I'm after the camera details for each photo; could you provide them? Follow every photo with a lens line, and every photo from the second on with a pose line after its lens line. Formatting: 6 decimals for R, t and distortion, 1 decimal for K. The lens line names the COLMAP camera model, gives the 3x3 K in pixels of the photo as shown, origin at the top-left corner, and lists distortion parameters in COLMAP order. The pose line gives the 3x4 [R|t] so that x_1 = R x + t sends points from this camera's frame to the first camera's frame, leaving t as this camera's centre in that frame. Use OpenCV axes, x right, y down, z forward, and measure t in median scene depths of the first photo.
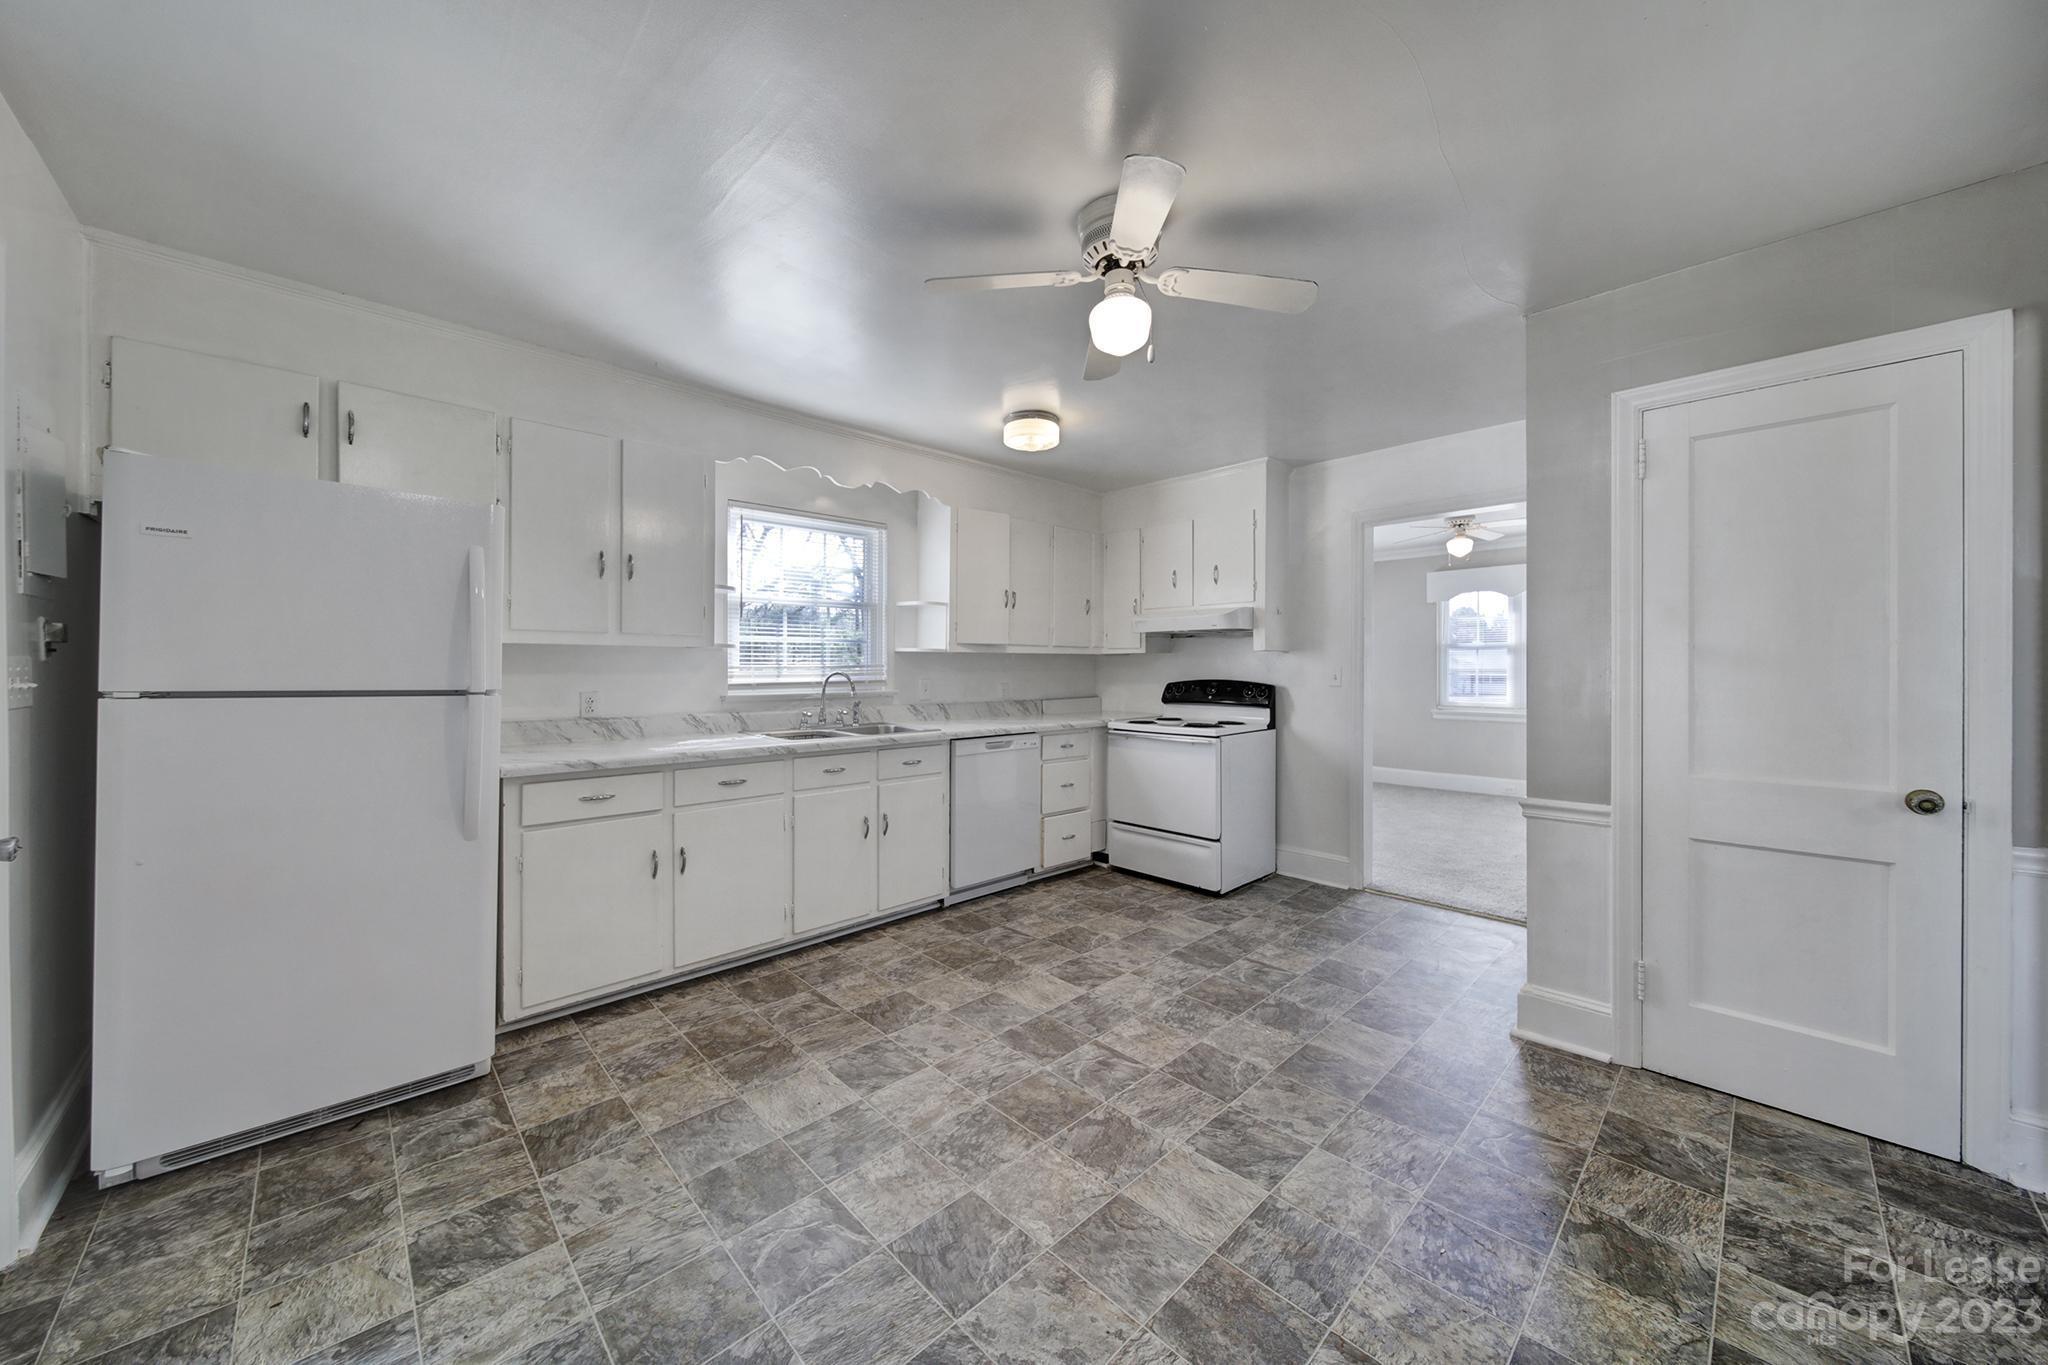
lens RADIAL K [[719.5, 0, 1004.9], [0, 719.5, 670.5], [0, 0, 1]] dist [-0.000563, -0.001036]
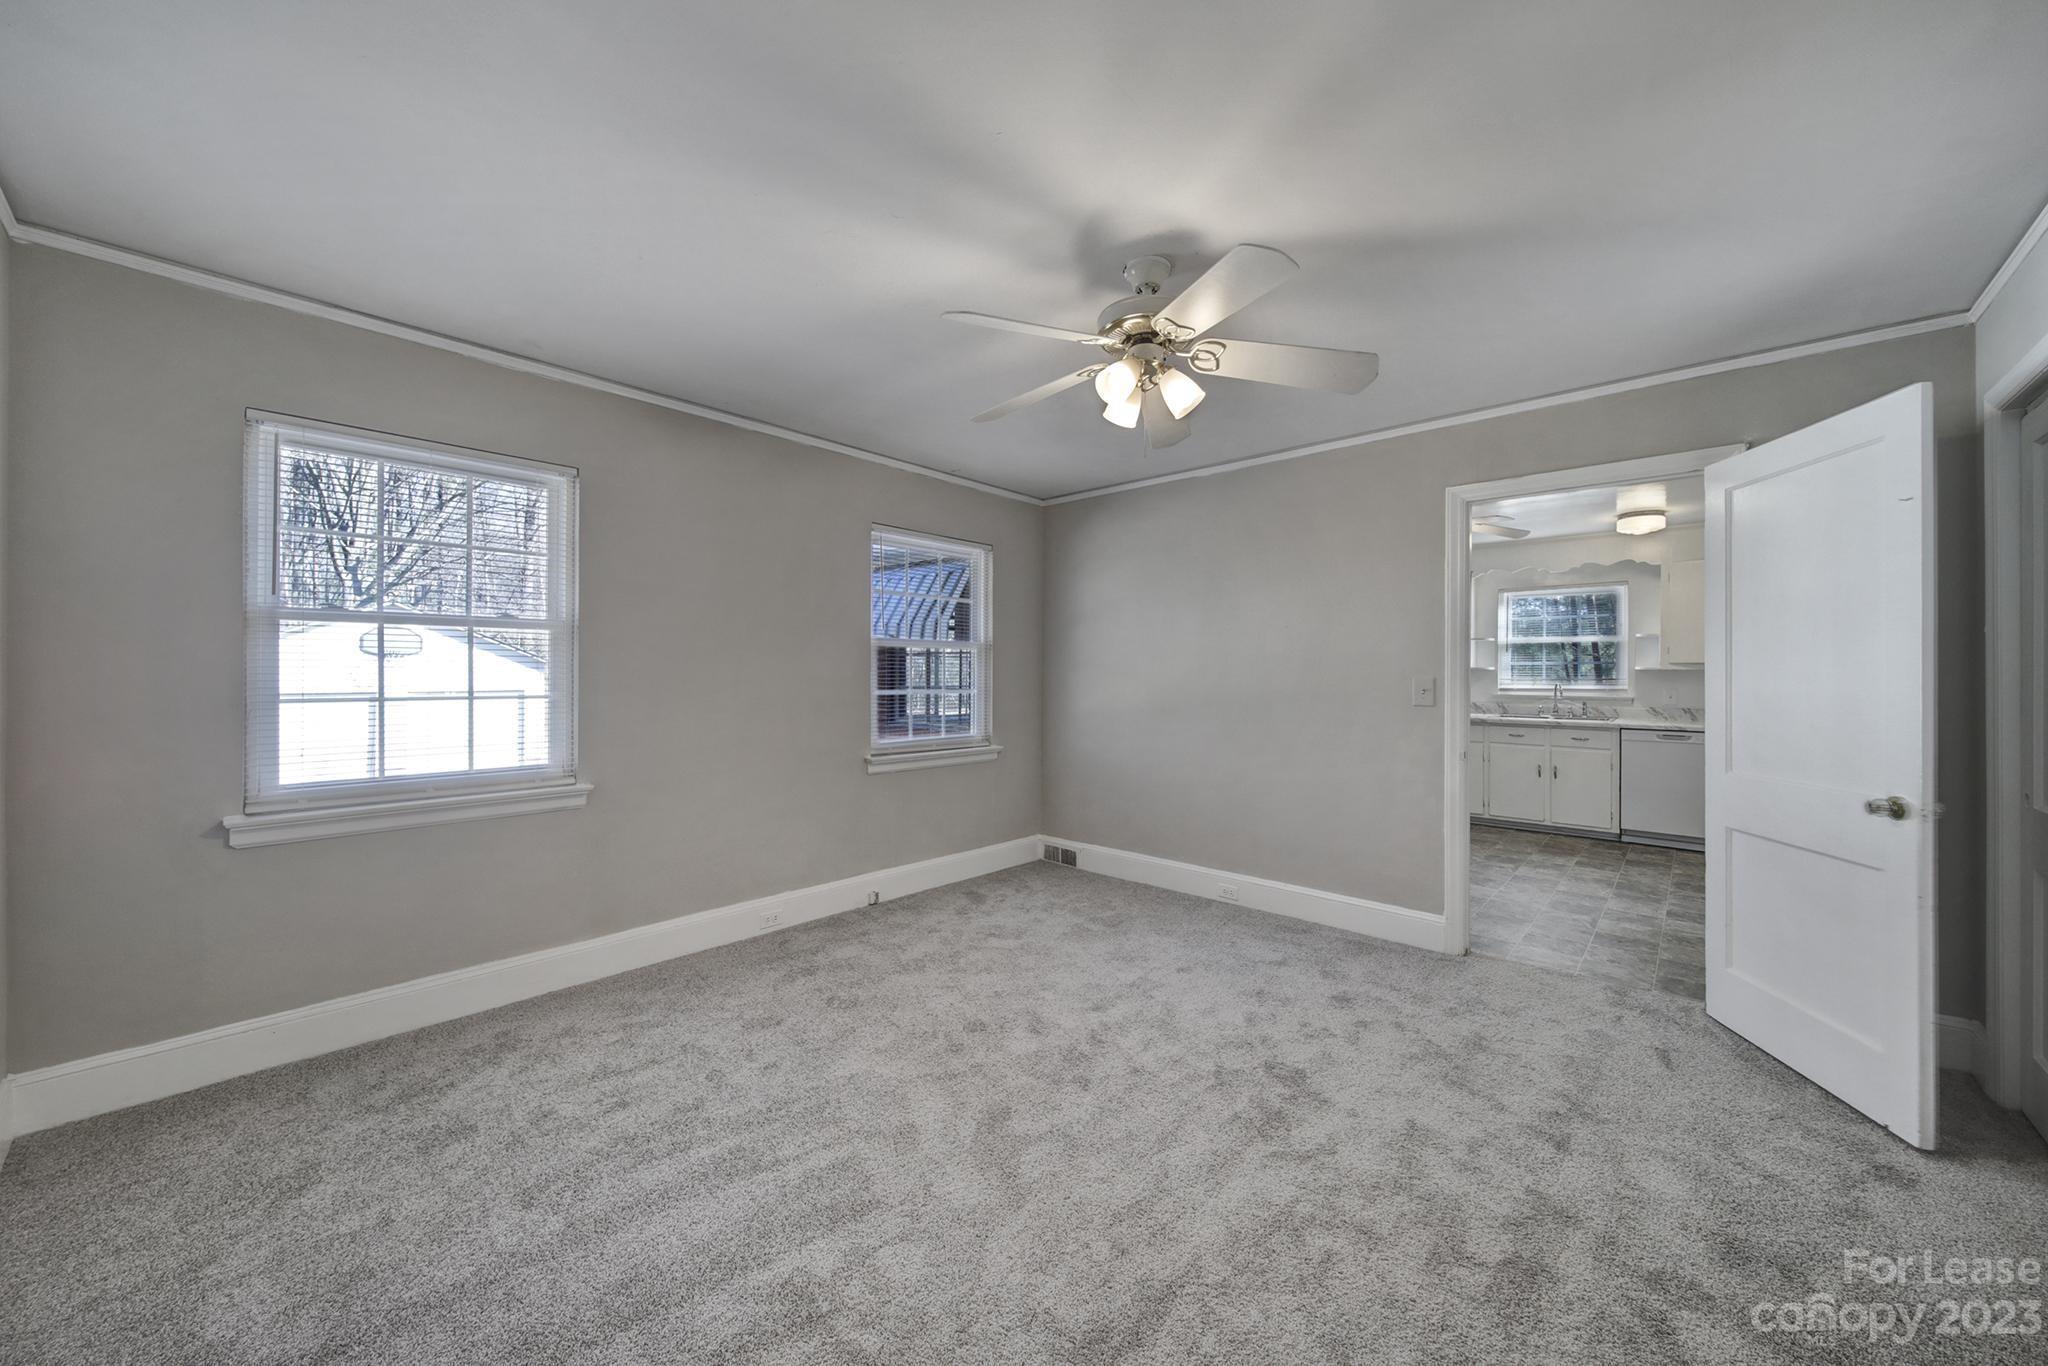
lens RADIAL K [[719.5, 0, 1019.6], [0, 719.5, 682.0], [0, 0, 1]] dist [-0.000563, -0.001036]
pose [[0.070476, 0.009789, -0.997465, 1.455818], [-0.007388, 0.999930, 0.009291, -0.006318], [0.997486, 0.006715, 0.070543, -0.394122]]
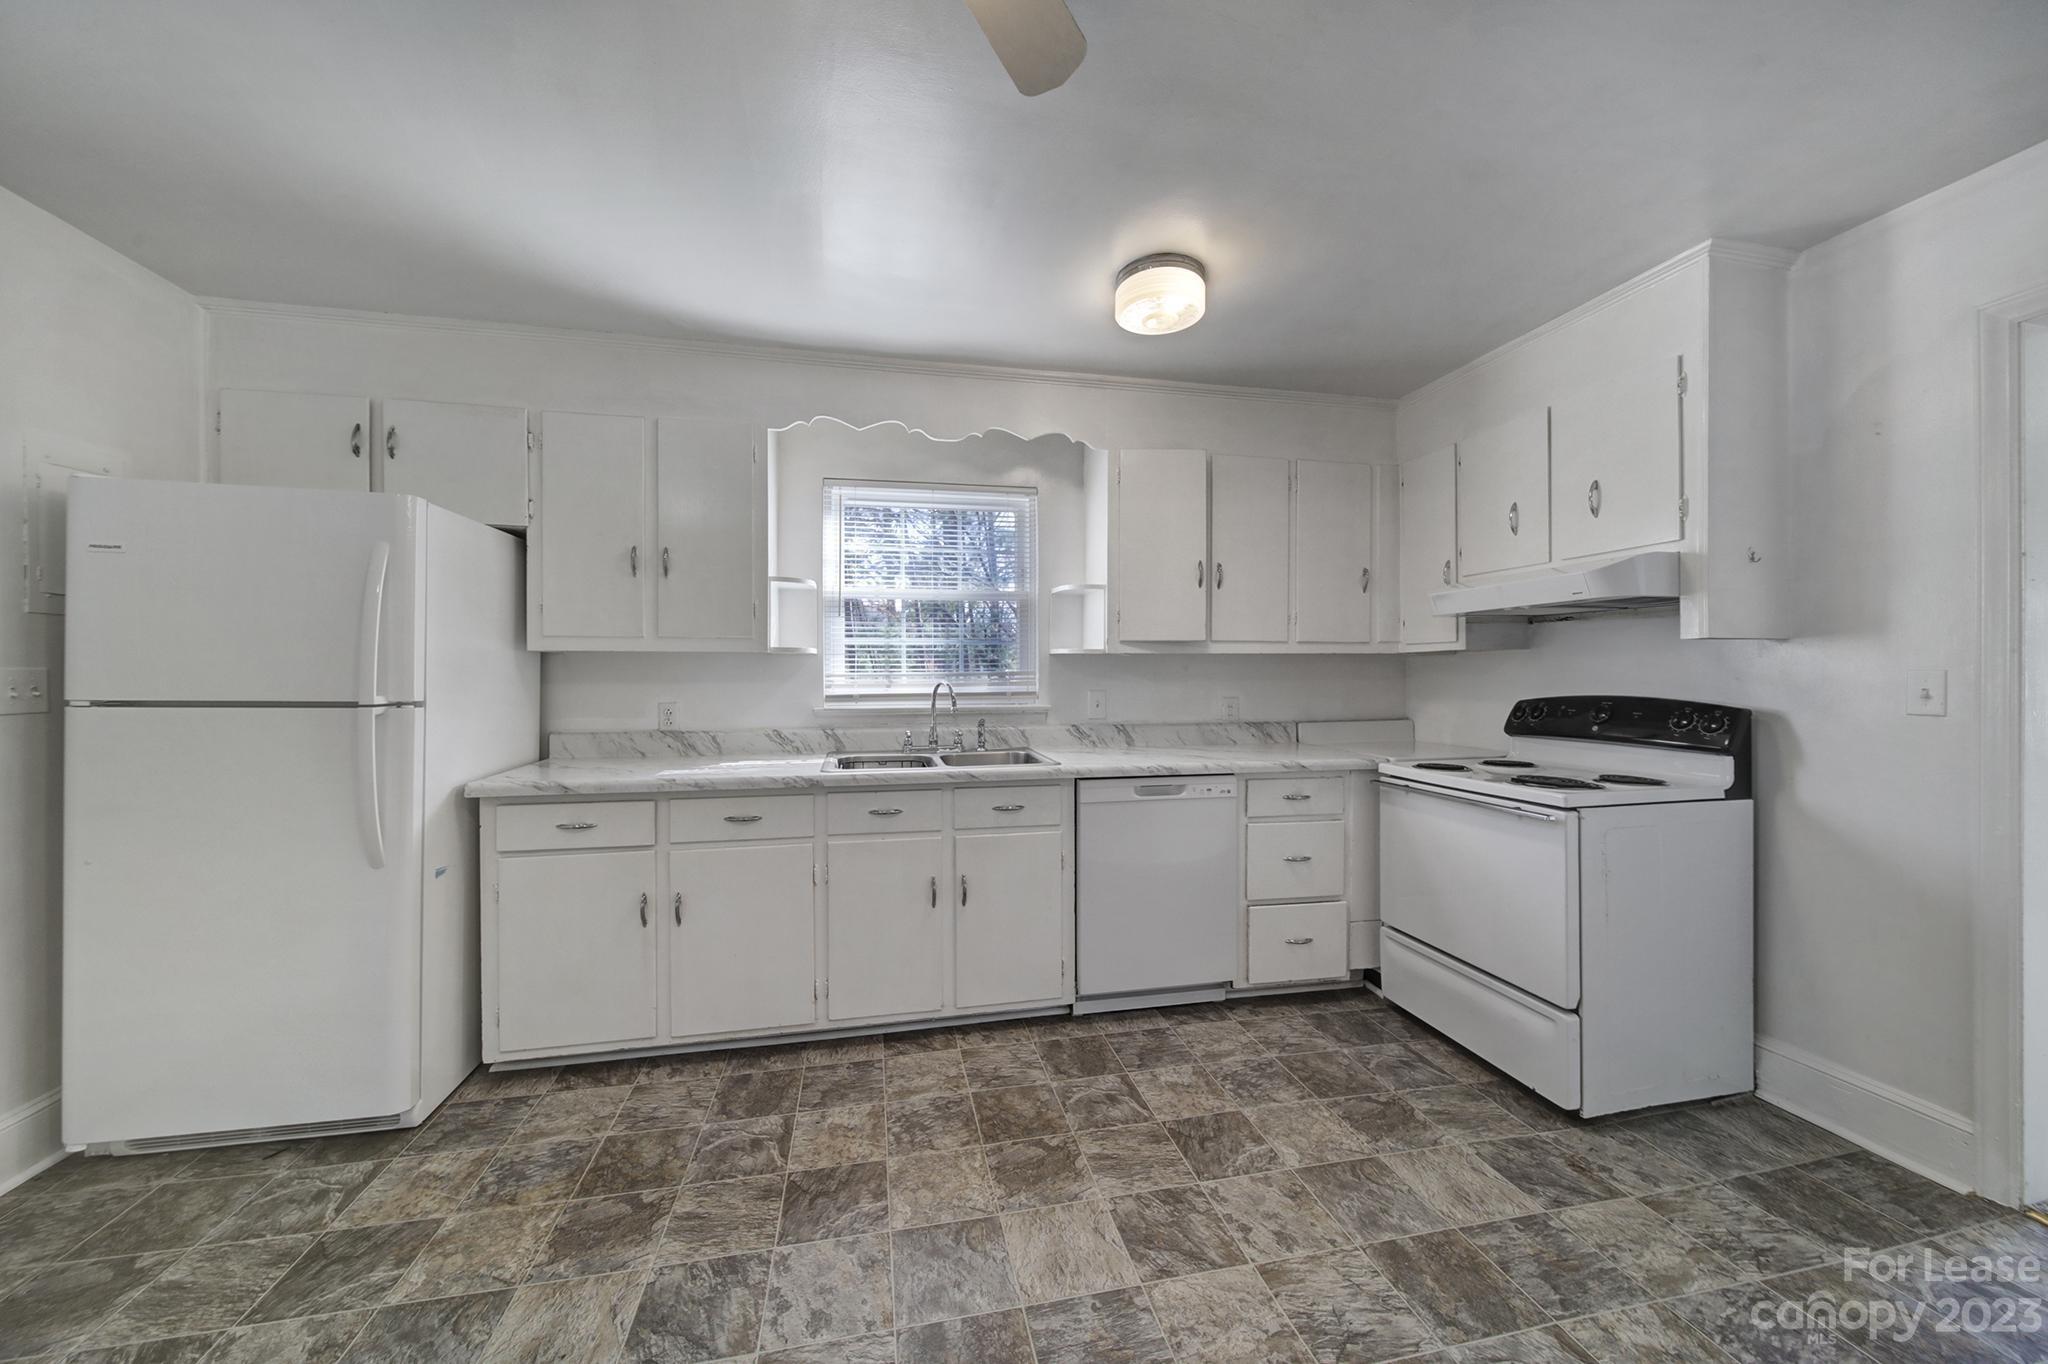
lens RADIAL K [[719.5, 0, 1010.1], [0, 719.5, 675.9], [0, 0, 1]] dist [-0.000563, -0.001036]
pose [[0.852412, -0.002549, -0.522865, 0.255883], [0.000741, 0.999993, -0.003667, -0.000850], [0.522871, 0.002739, 0.852408, 0.406834]]
